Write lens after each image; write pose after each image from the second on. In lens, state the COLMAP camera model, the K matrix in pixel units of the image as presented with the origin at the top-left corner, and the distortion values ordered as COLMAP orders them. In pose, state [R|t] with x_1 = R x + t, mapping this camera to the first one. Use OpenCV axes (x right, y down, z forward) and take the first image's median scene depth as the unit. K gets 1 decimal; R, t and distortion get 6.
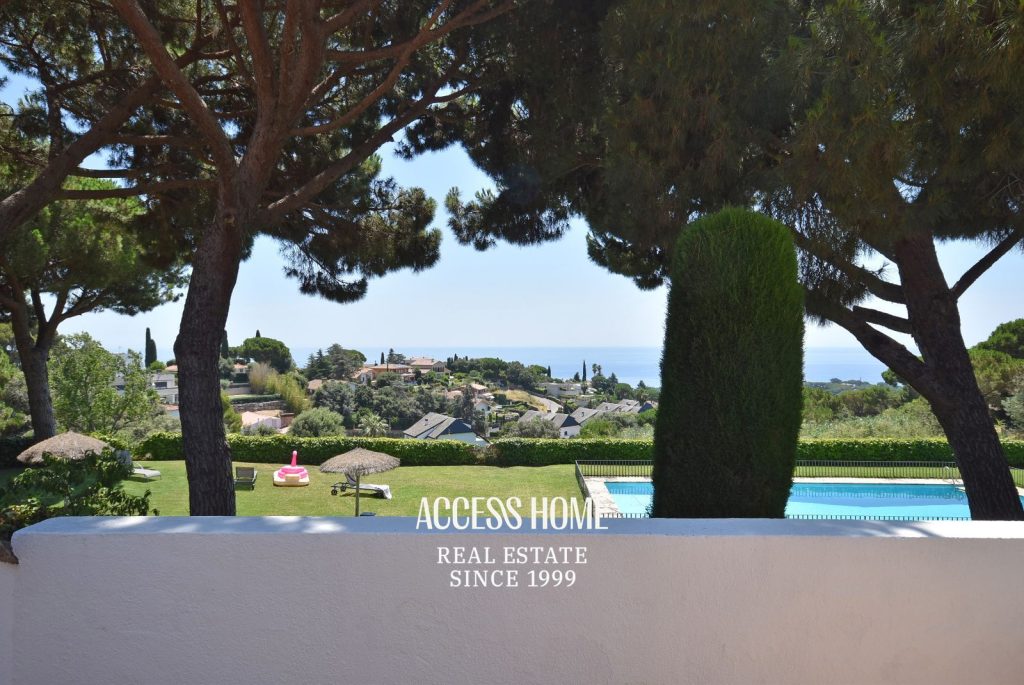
lens RADIAL K [[644.2, 0, 508.7], [0, 644.2, 329.5], [0, 0, 1]] dist [0.025212, 0.001731]
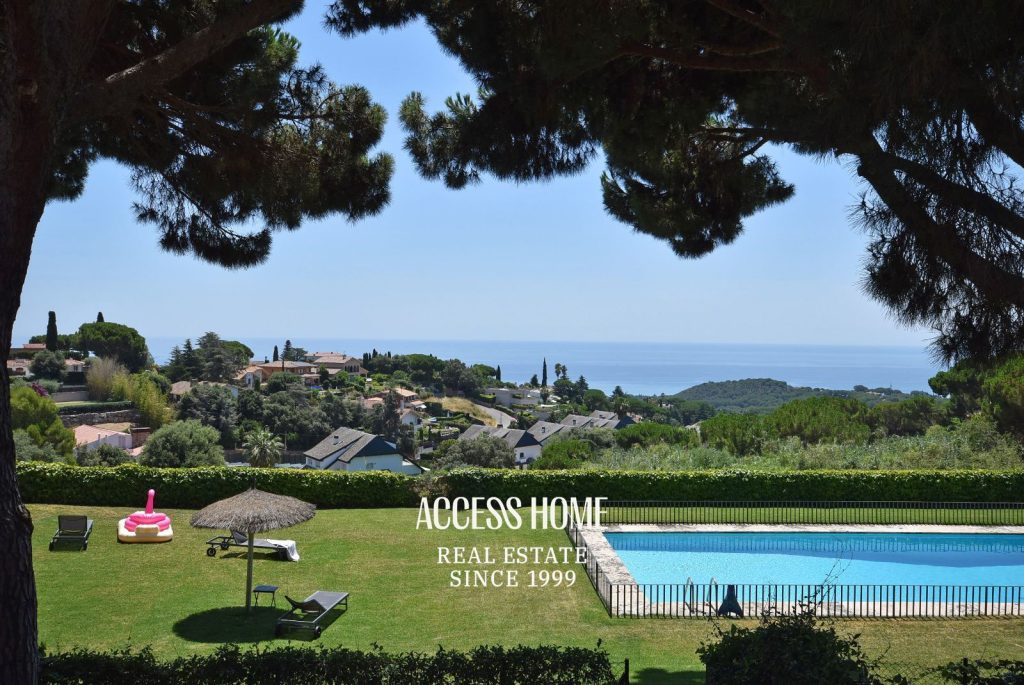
lens RADIAL K [[844.2, 0, 509.5], [0, 844.2, 327.0], [0, 0, 1]] dist [0.036281, 0.012089]
pose [[0.996884, 0.014457, 0.077545, -0.031417], [-0.015305, 0.999829, 0.010353, 0.003518], [-0.077382, -0.011507, 0.996935, 0.092848]]
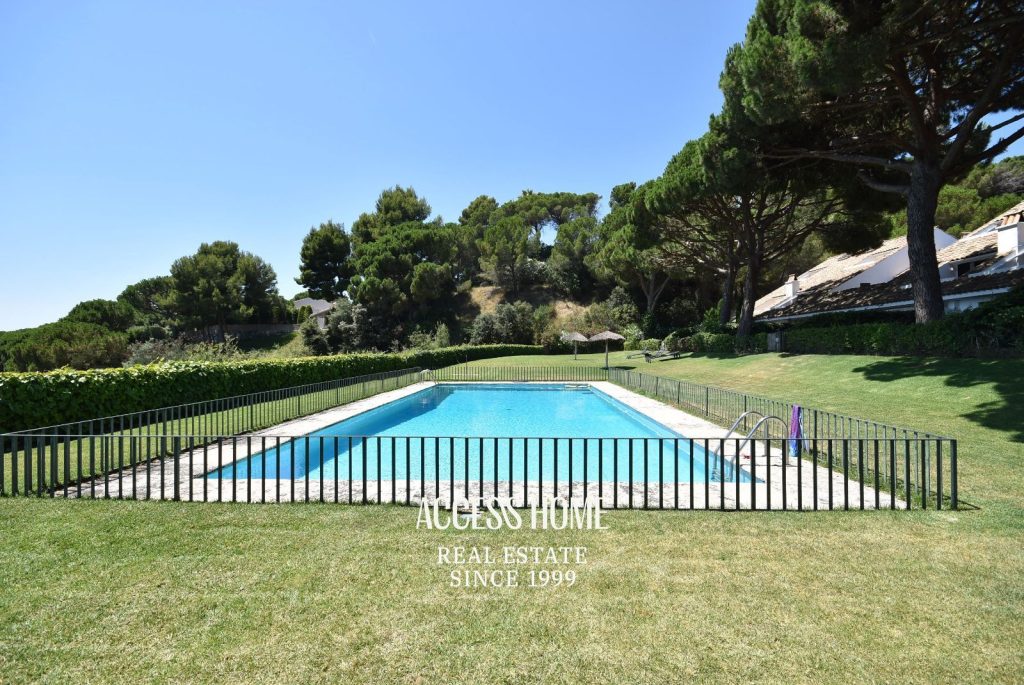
lens RADIAL K [[461.5, 0, 512.0], [0, 461.5, 342.5], [0, 0, 1]] dist [0.015187, 0.000172]
pose [[0.016839, 0.016391, 0.999724, -0.036589], [-0.023154, 0.999604, -0.015999, 0.192919], [-0.999590, -0.022879, 0.017212, 0.947582]]
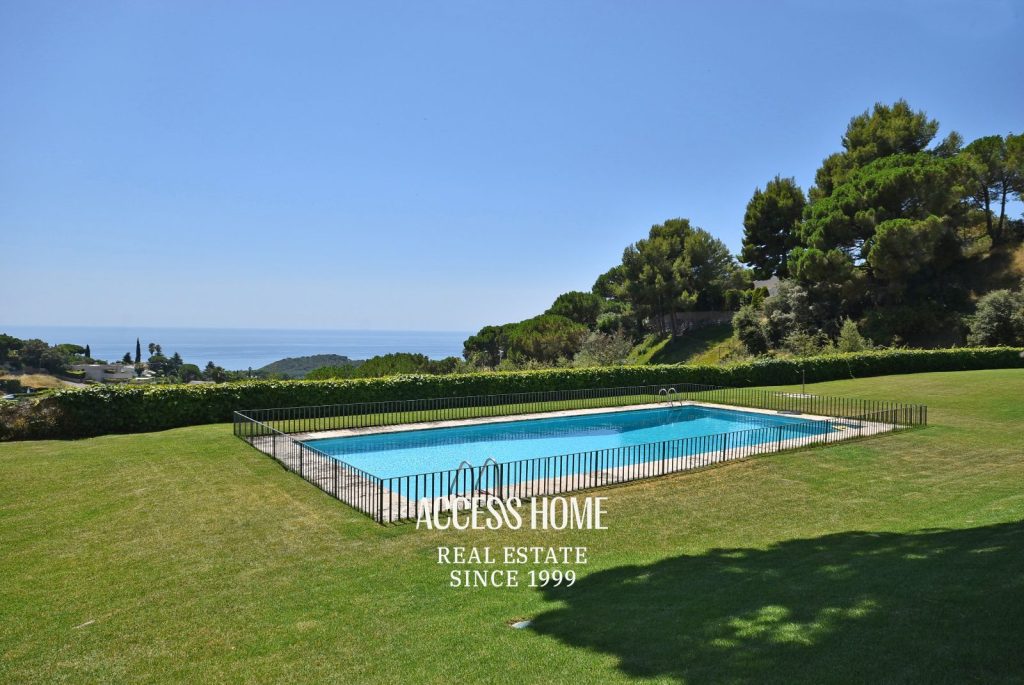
lens RADIAL K [[644.2, 0, 508.7], [0, 644.2, 329.5], [0, 0, 1]] dist [0.025212, 0.001731]
pose [[0.800644, 0.011176, 0.599036, -0.052349], [-0.026928, 0.999487, 0.017344, 0.127022], [-0.598535, -0.030017, 0.800534, 0.443430]]
